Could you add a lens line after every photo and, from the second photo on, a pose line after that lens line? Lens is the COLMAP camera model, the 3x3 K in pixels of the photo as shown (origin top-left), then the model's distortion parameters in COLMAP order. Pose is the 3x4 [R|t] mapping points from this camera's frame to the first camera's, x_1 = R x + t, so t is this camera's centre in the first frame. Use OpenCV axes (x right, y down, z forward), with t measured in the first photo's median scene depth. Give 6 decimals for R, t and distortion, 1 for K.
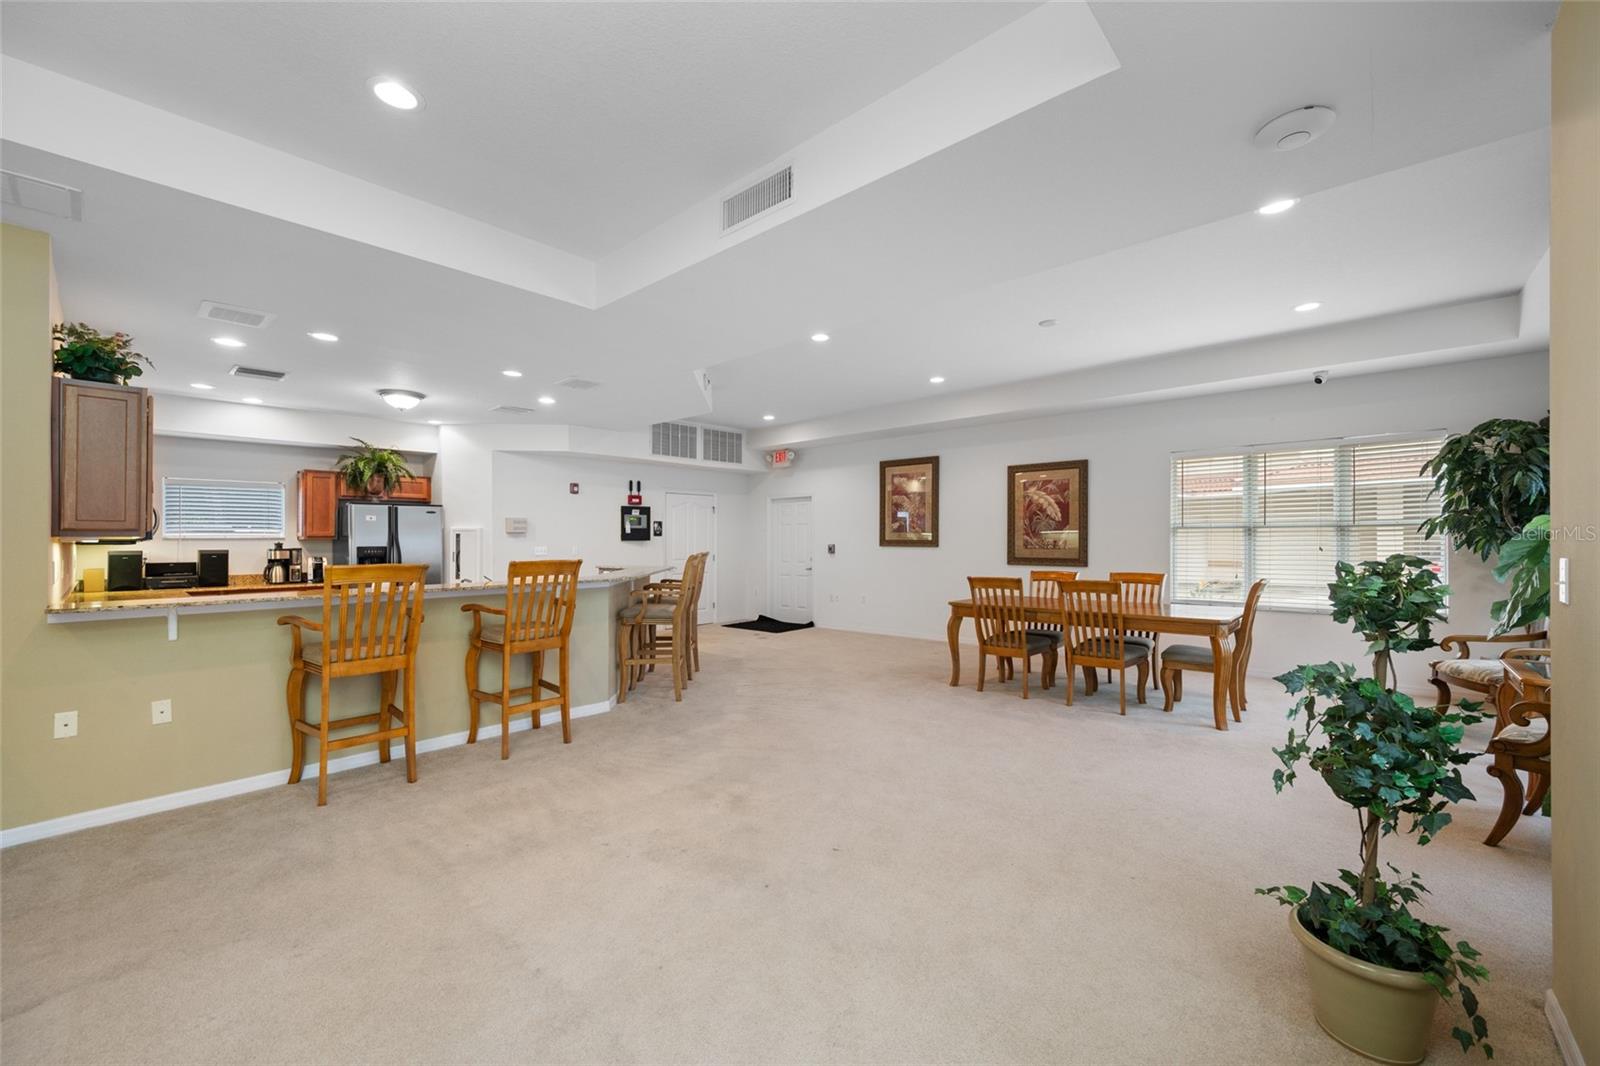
lens RADIAL K [[638.1, 0, 797.7], [0, 638.1, 525.6], [0, 0, 1]] dist [-0.001326, -0.000260]
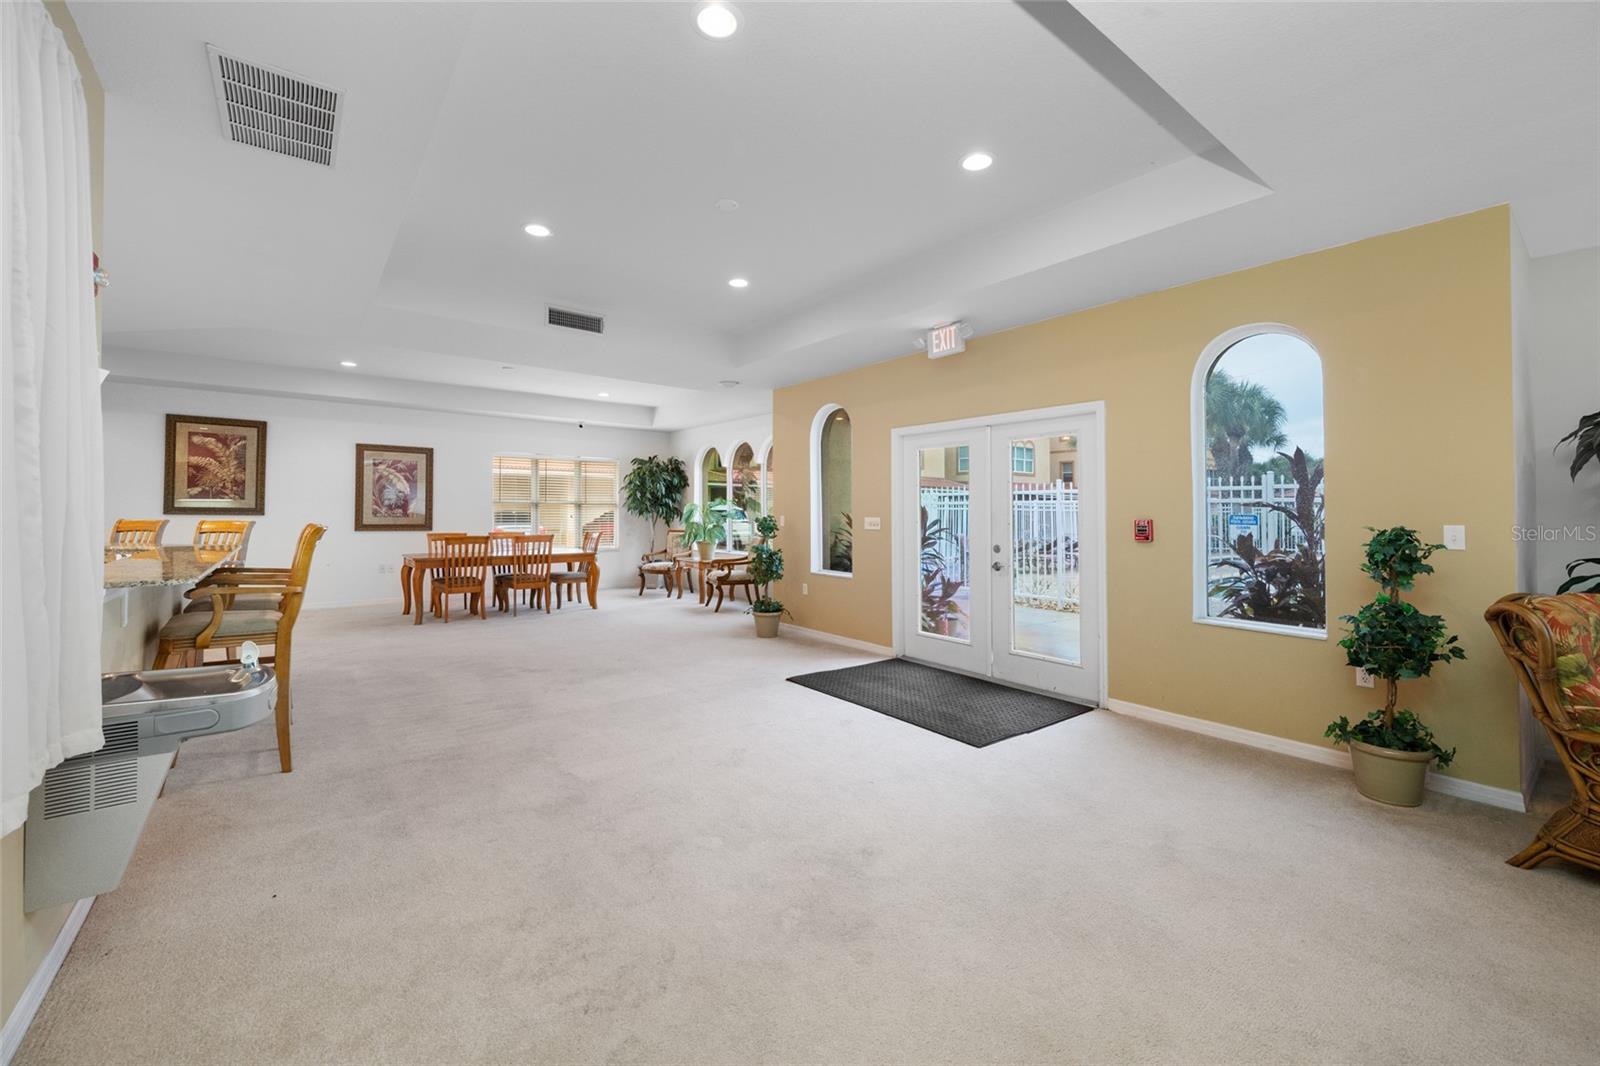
lens RADIAL K [[638.1, 0, 797.7], [0, 638.1, 525.6], [0, 0, 1]] dist [-0.001326, -0.000260]
pose [[0.174759, -0.007378, 0.984584, -0.668903], [-0.030696, 0.999445, 0.012938, 0.013480], [-0.984133, -0.032484, 0.174435, 0.035054]]
